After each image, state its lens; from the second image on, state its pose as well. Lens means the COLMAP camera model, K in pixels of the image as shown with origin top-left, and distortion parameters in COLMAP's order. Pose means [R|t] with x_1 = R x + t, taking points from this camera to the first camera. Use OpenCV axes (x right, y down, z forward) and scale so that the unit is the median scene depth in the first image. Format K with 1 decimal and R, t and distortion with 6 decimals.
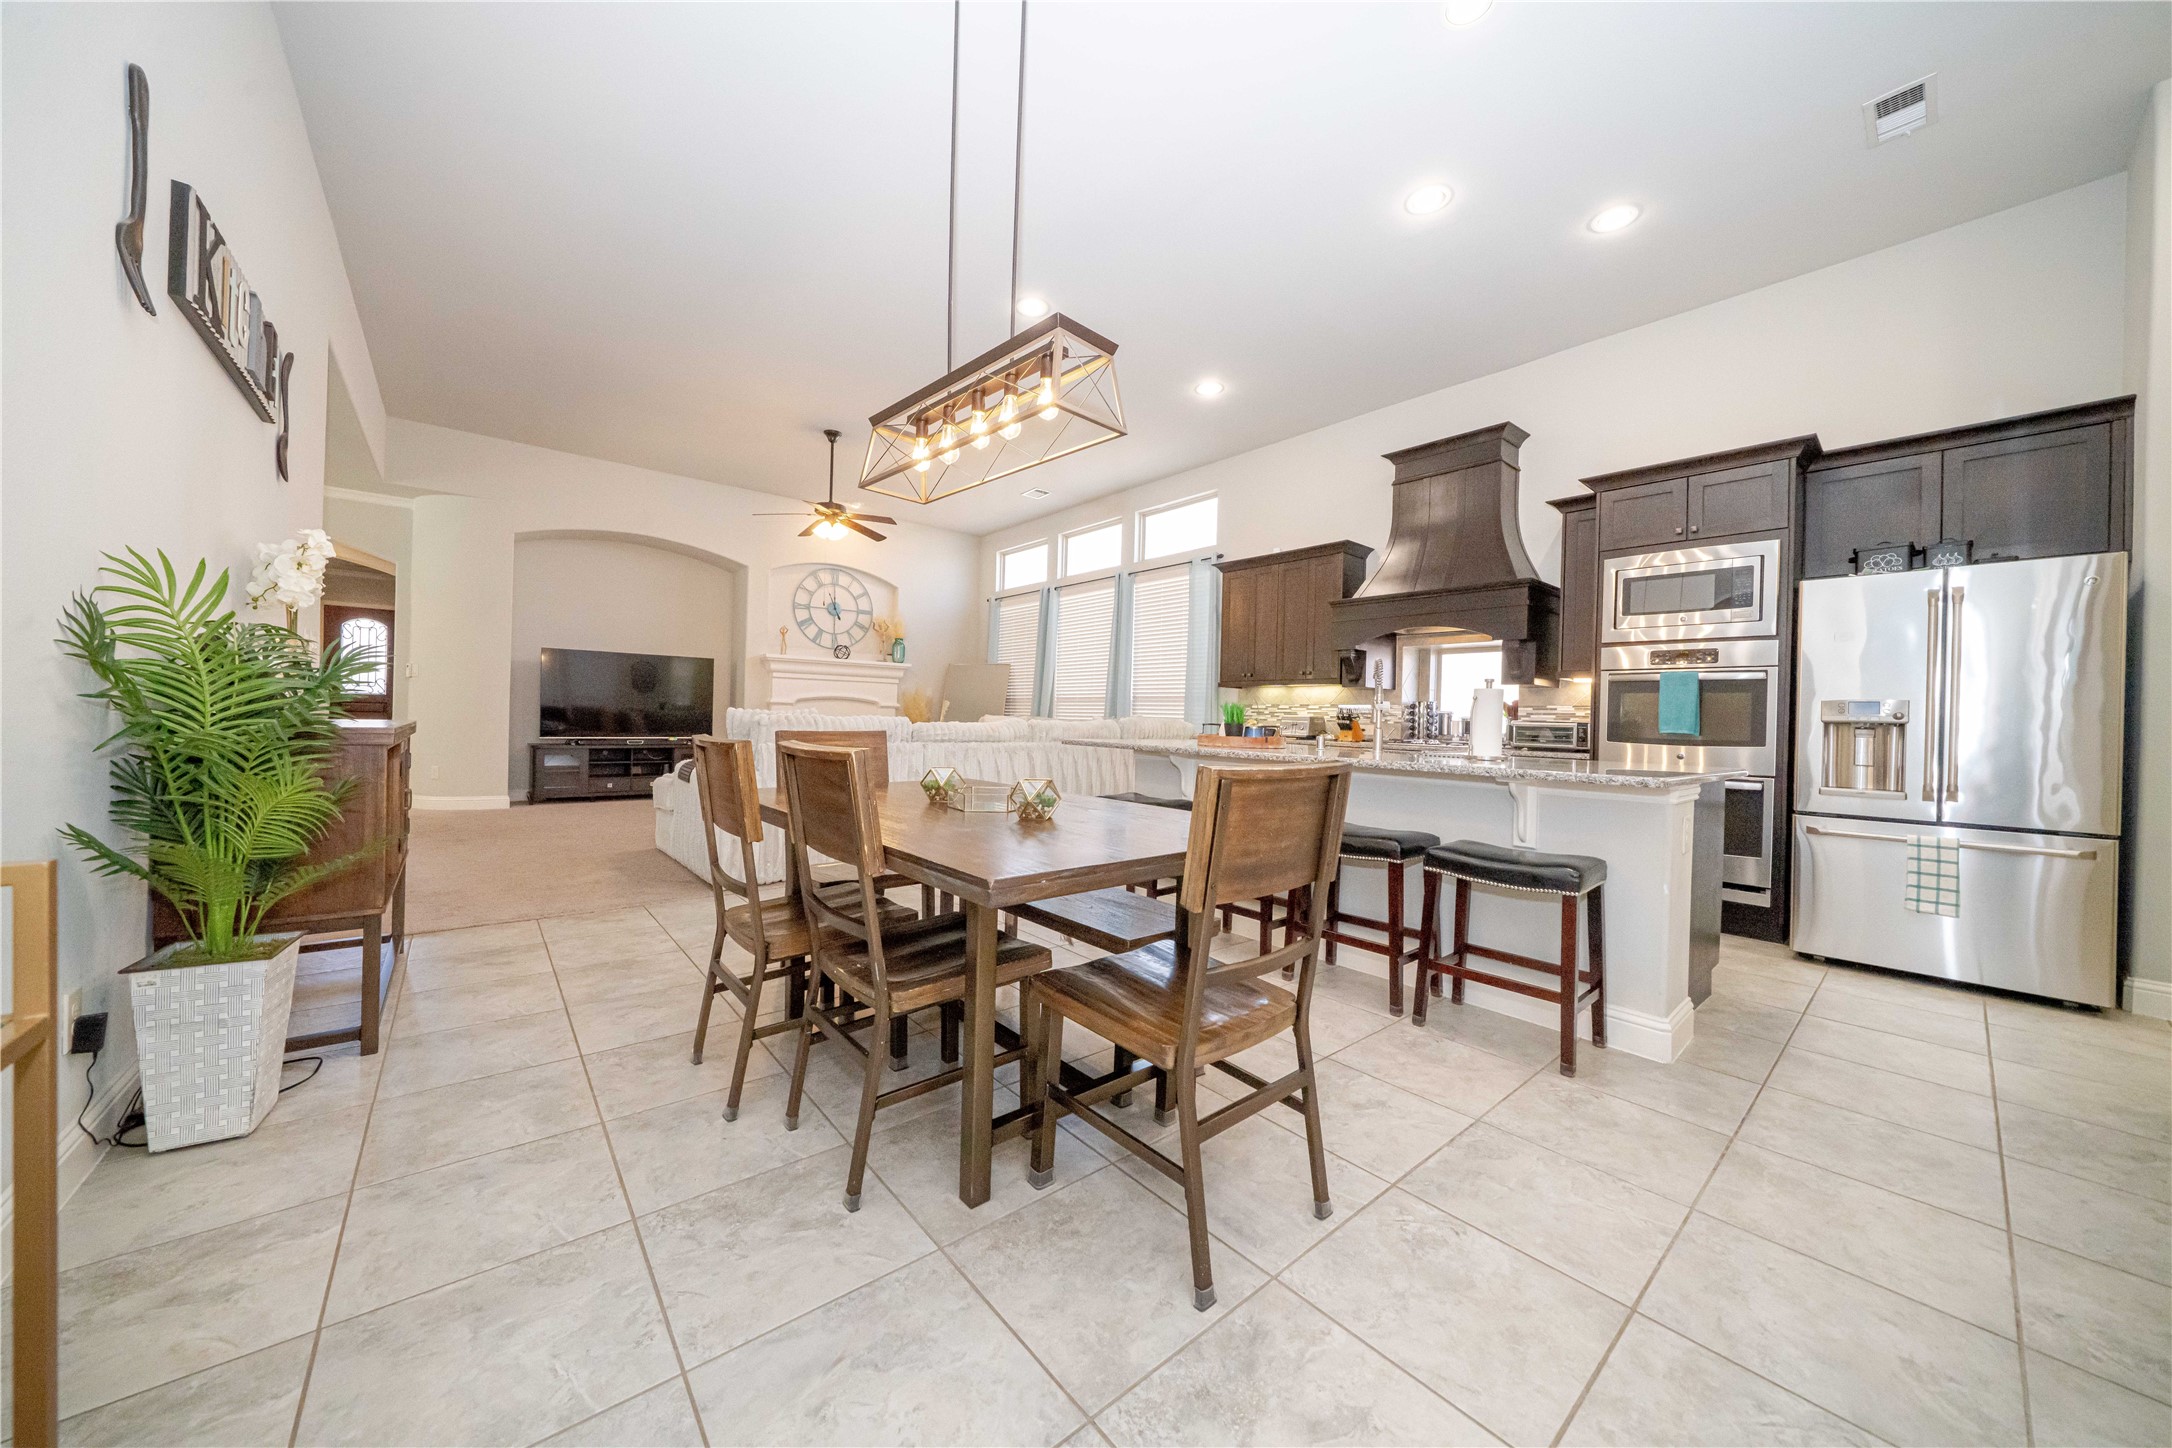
lens RADIAL K [[738.6, 0, 1089.8], [0, 738.6, 725.1], [0, 0, 1]] dist [-0.005740, 0.000303]
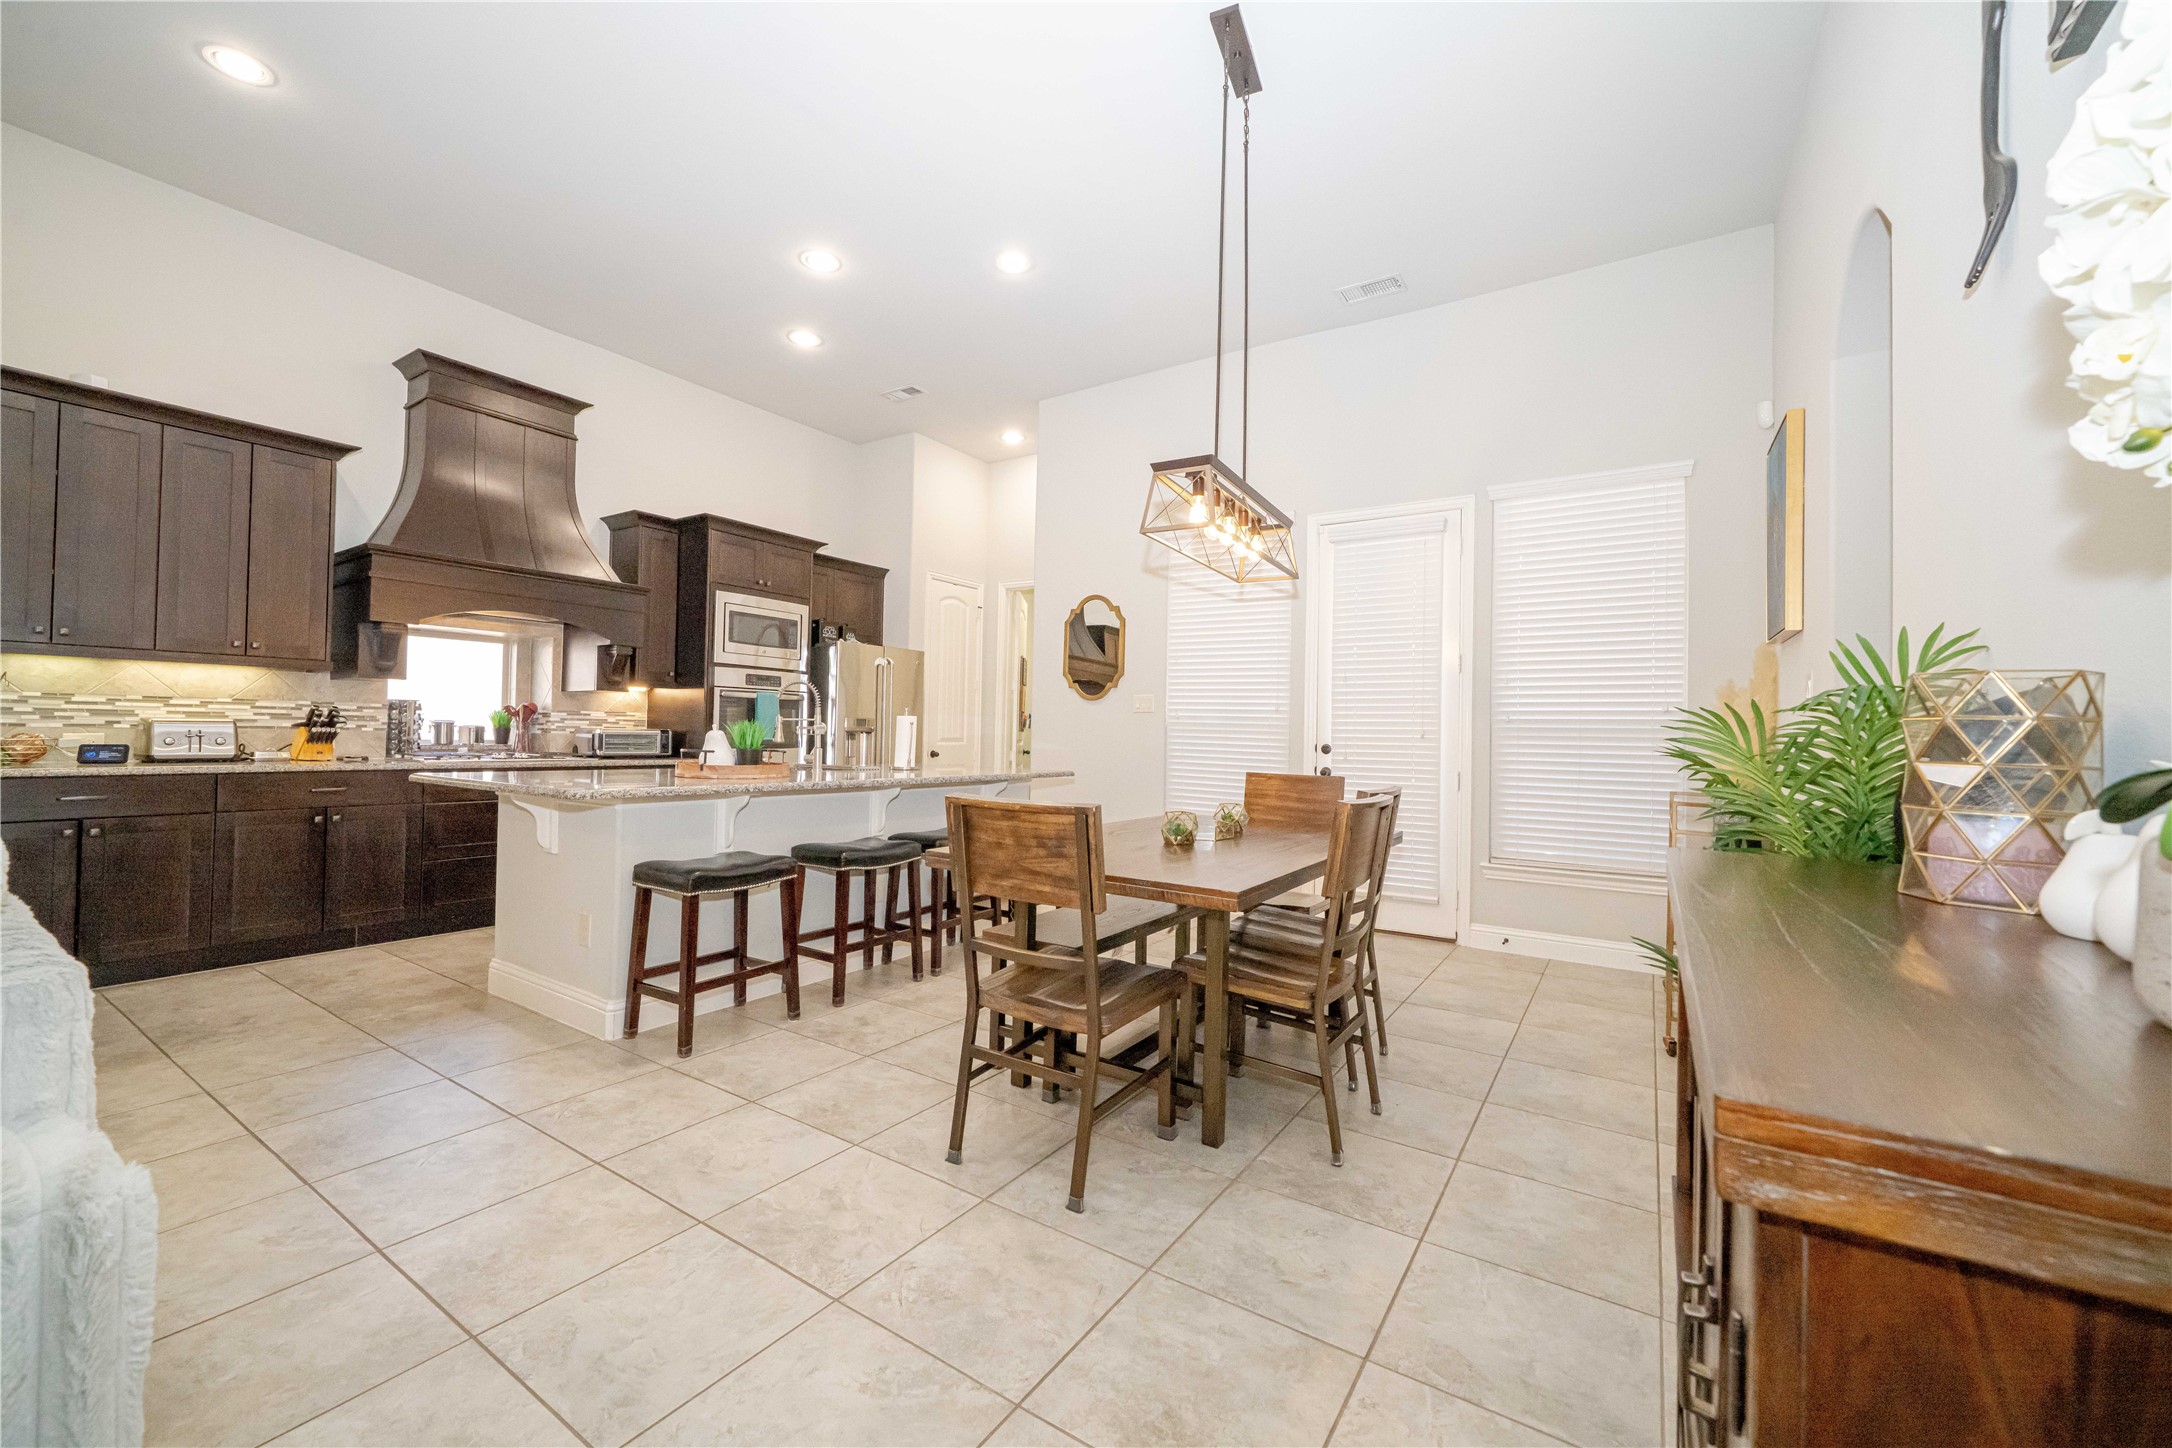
lens RADIAL K [[858.4, 0, 1084.3], [0, 858.4, 715.0], [0, 0, 1]] dist [-0.003810, -0.000053]
pose [[-0.284972, -0.012571, 0.958453, -0.766581], [-0.020460, 0.999766, 0.007029, -0.051951], [-0.958317, -0.017607, -0.285163, 0.850427]]
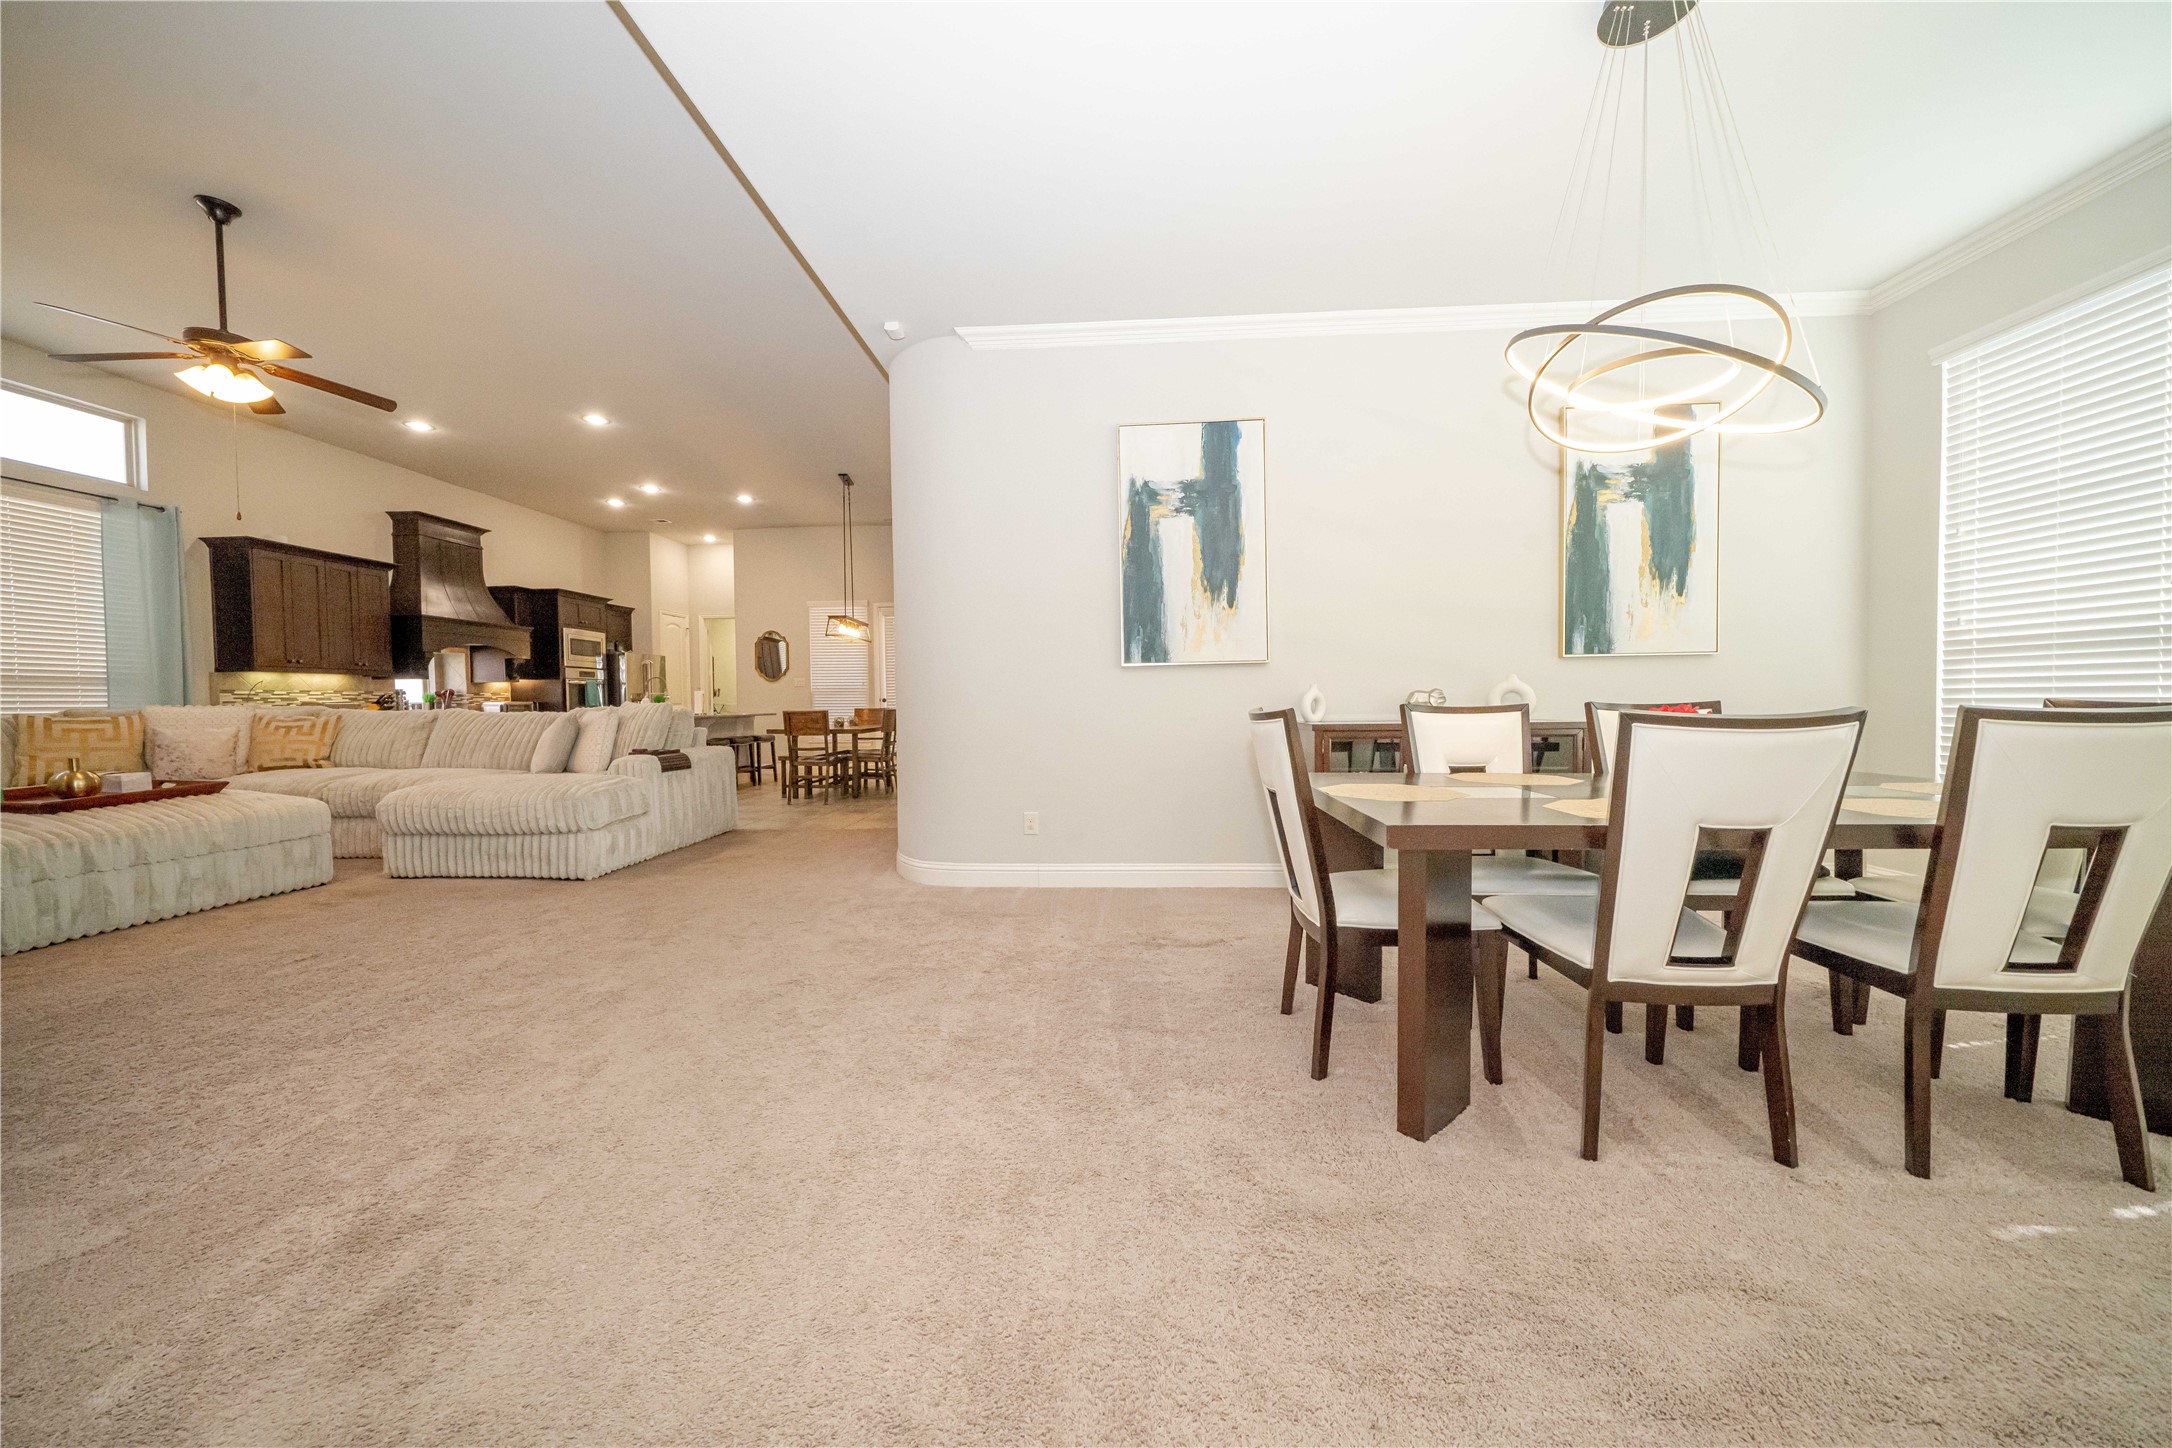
lens RADIAL K [[738.6, 0, 1077.7], [0, 738.6, 722.6], [0, 0, 1]] dist [-0.005740, 0.000303]
pose [[-0.720944, -0.039316, 0.691877, -1.976305], [-0.001563, 0.998479, 0.055111, -0.067570], [-0.692992, 0.038650, -0.719909, 1.566484]]
